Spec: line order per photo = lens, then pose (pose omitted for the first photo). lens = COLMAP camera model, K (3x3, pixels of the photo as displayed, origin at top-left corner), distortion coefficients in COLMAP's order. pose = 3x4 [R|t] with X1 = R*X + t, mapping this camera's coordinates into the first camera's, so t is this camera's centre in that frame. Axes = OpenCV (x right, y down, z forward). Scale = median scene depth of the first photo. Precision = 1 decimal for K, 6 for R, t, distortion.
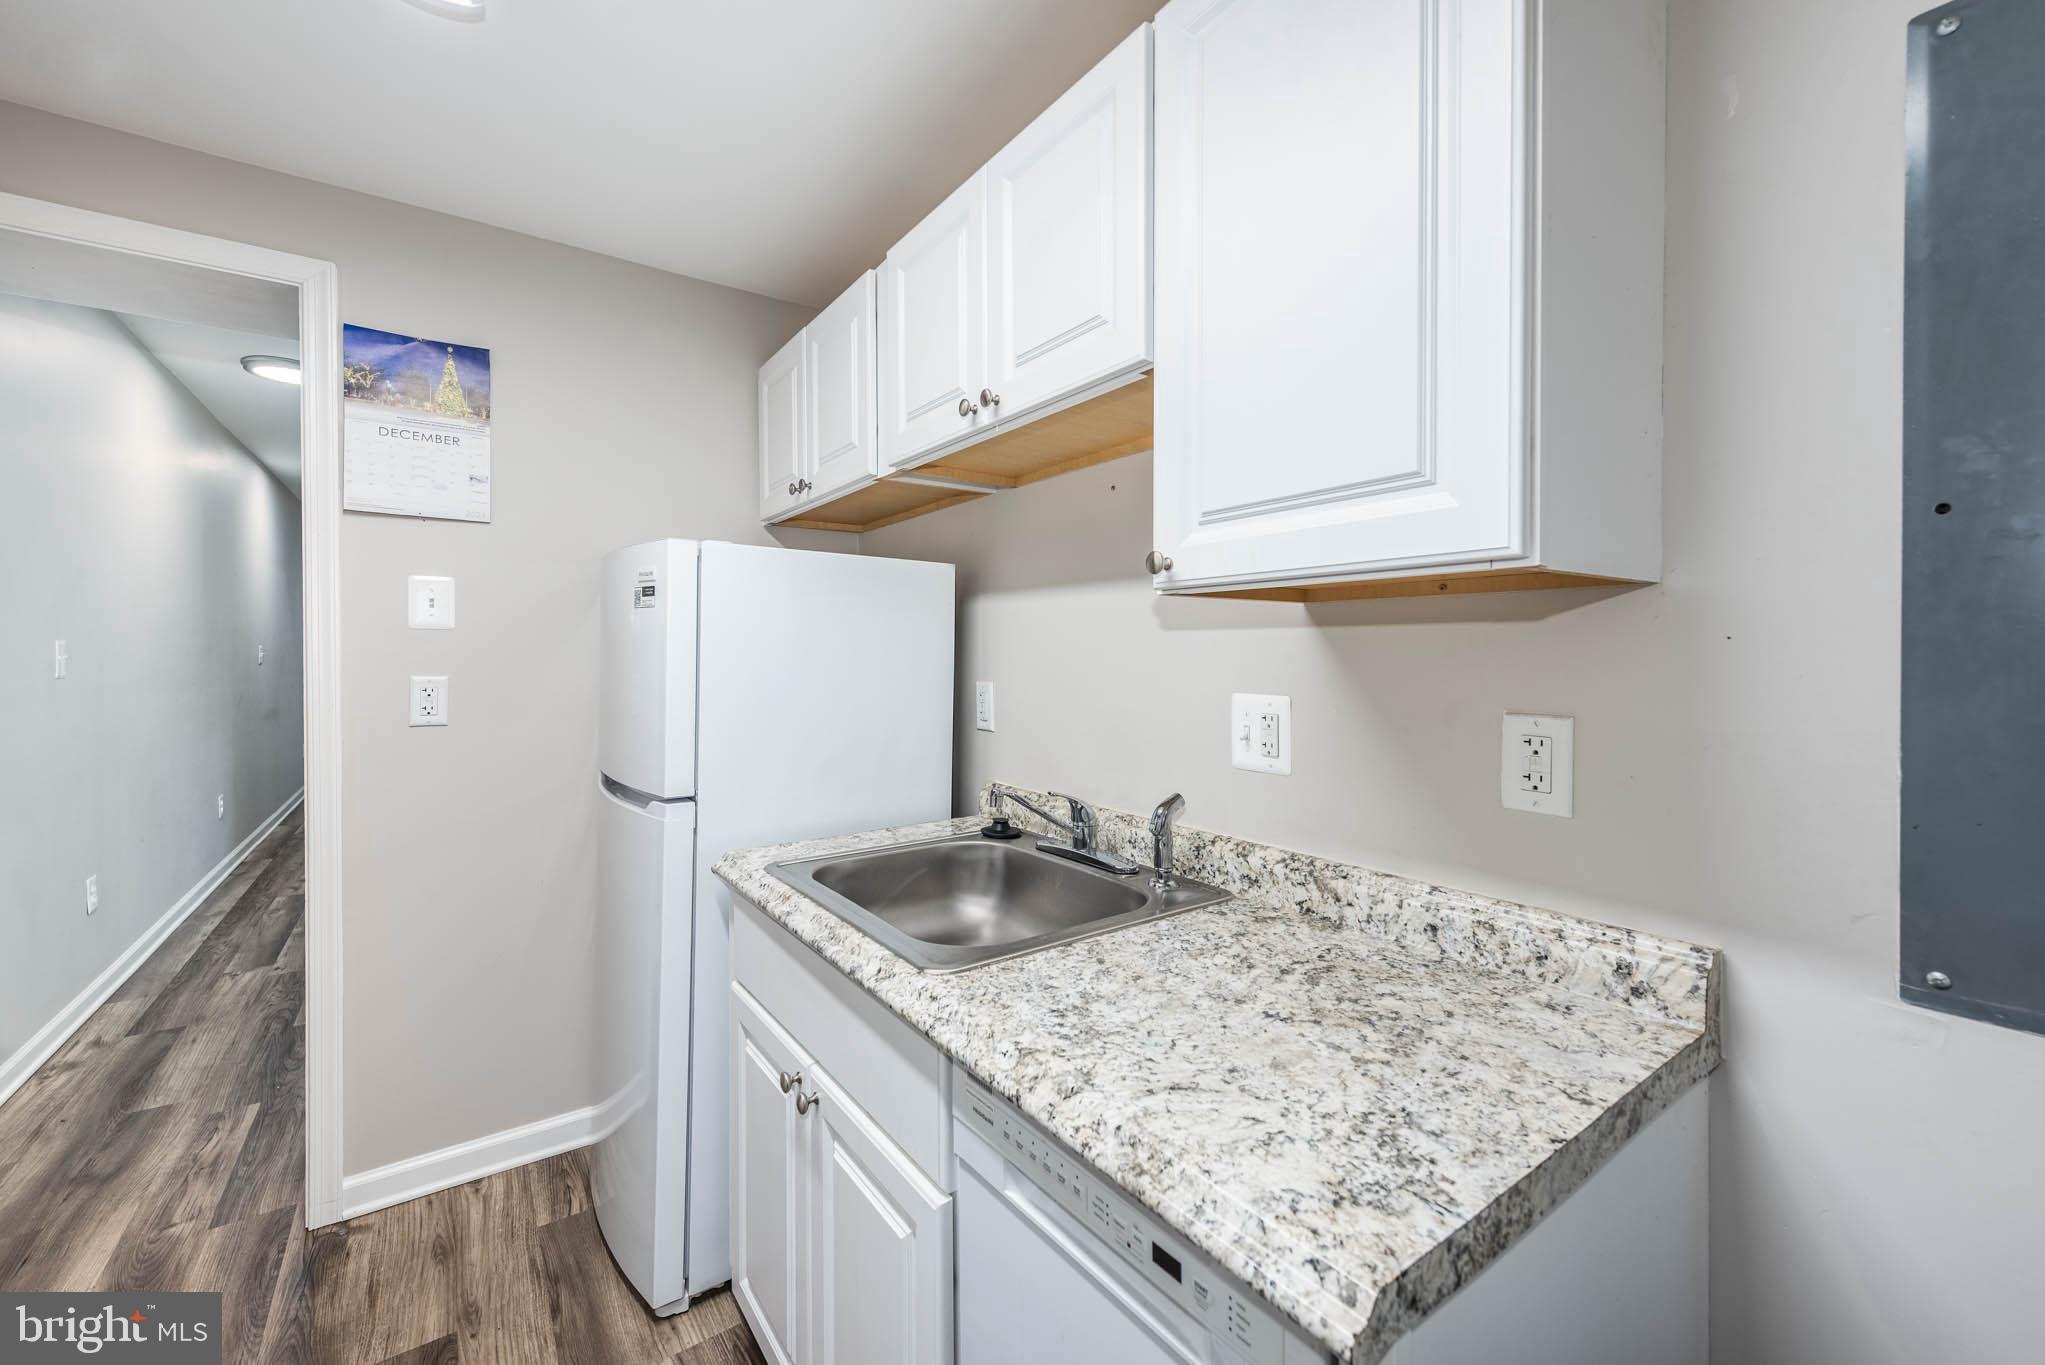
lens RADIAL K [[819.5, 0, 1026.0], [0, 819.5, 683.4], [0, 0, 1]] dist [0.012952, -0.002882]
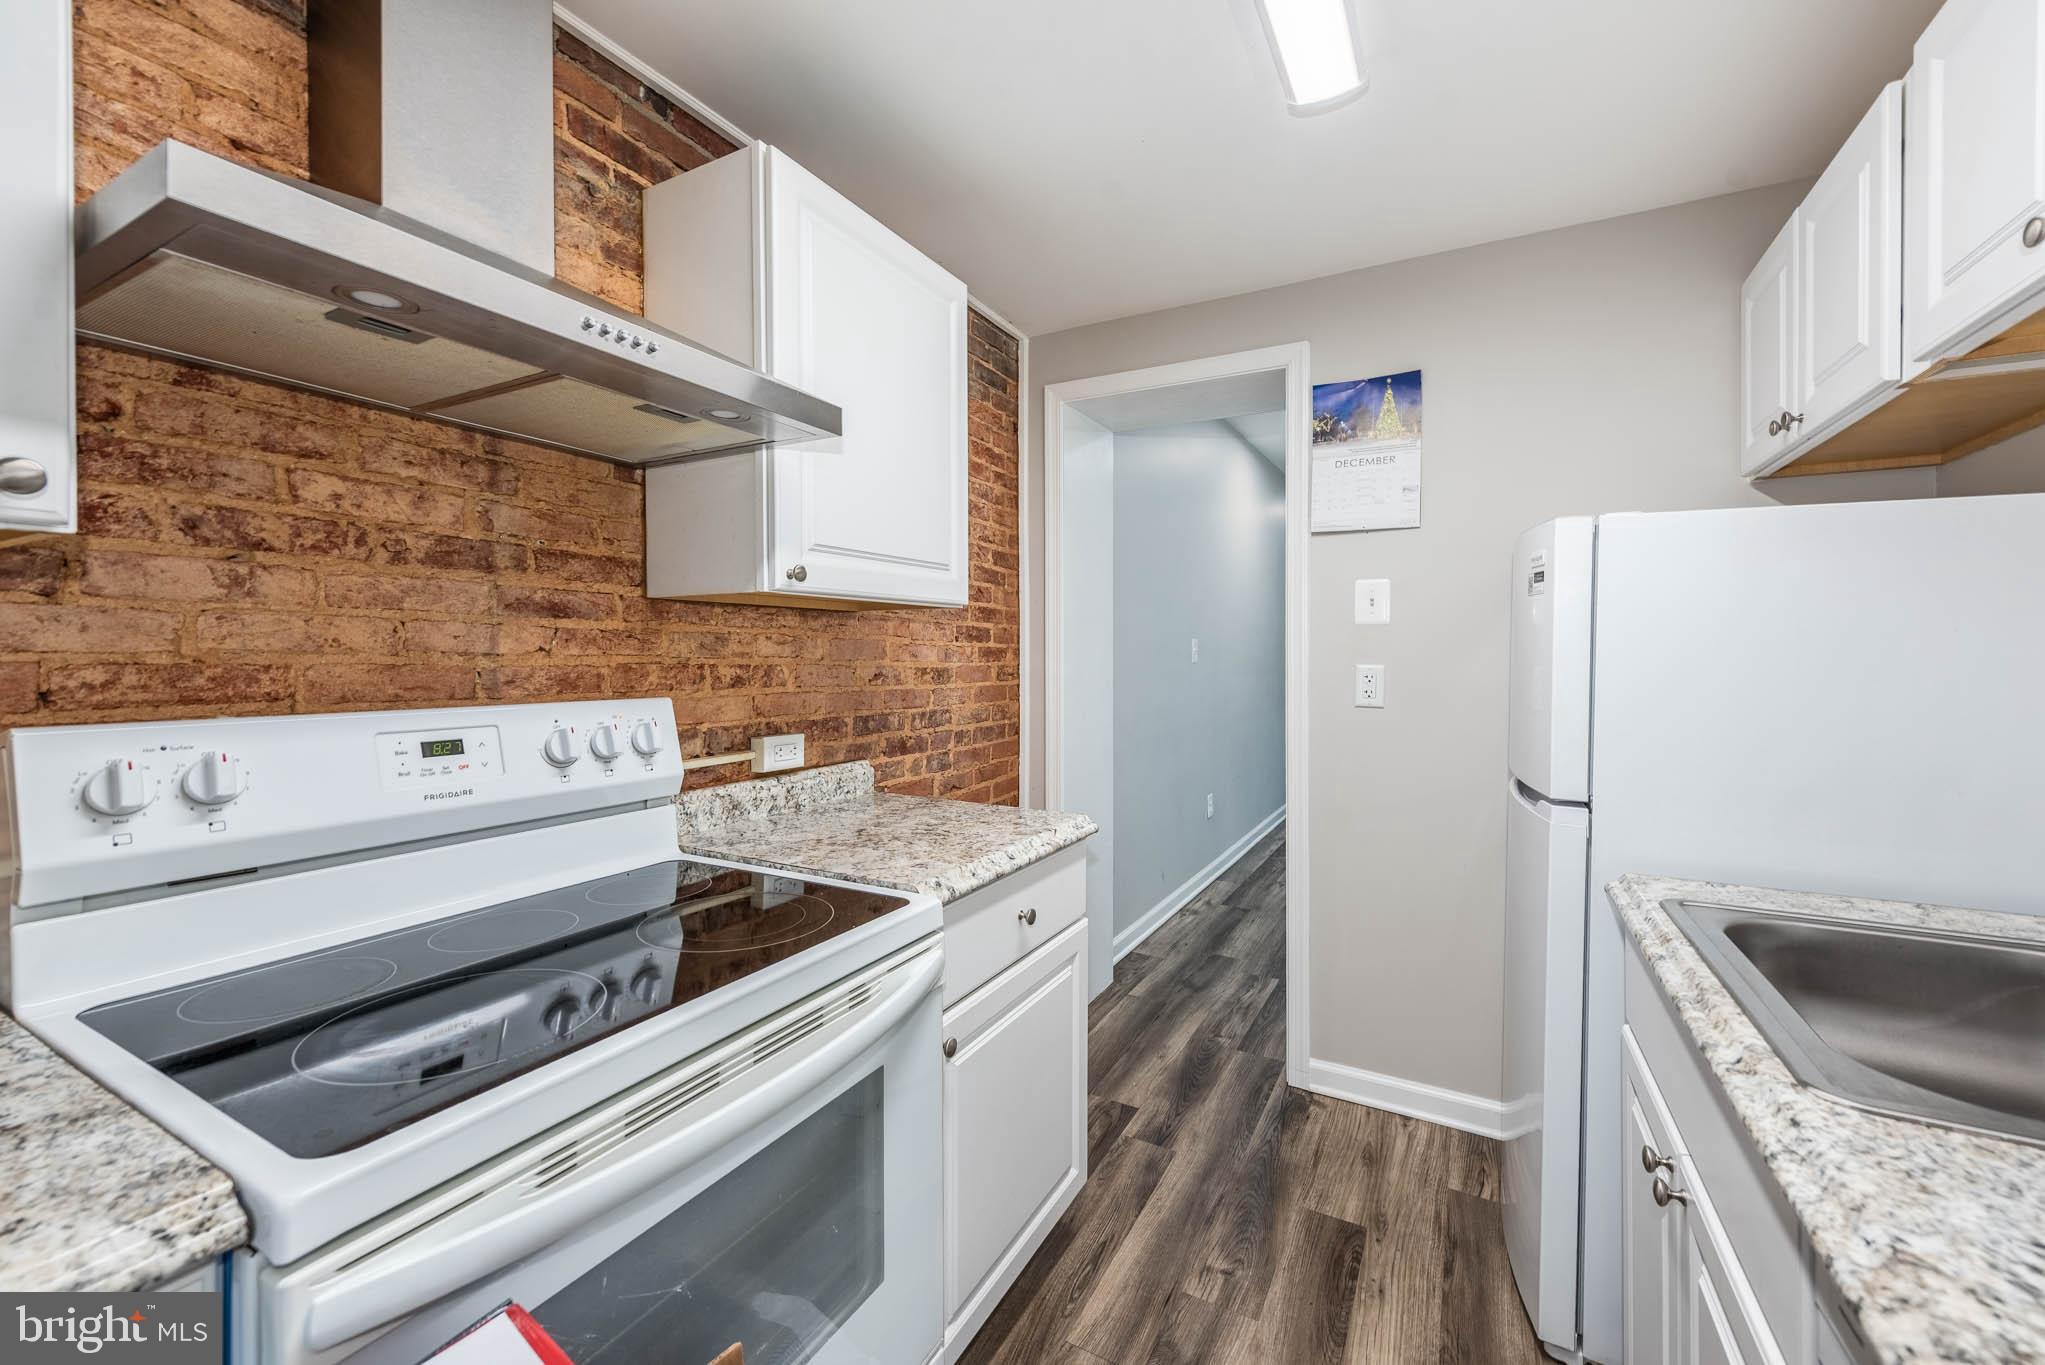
lens RADIAL K [[819.5, 0, 1026.0], [0, 819.5, 683.4], [0, 0, 1]] dist [0.012952, -0.002882]
pose [[0.438771, 0.037628, -0.897811, 0.117440], [-0.034556, 0.999090, 0.024984, 0.005937], [0.897934, 0.020062, 0.439672, 0.045287]]
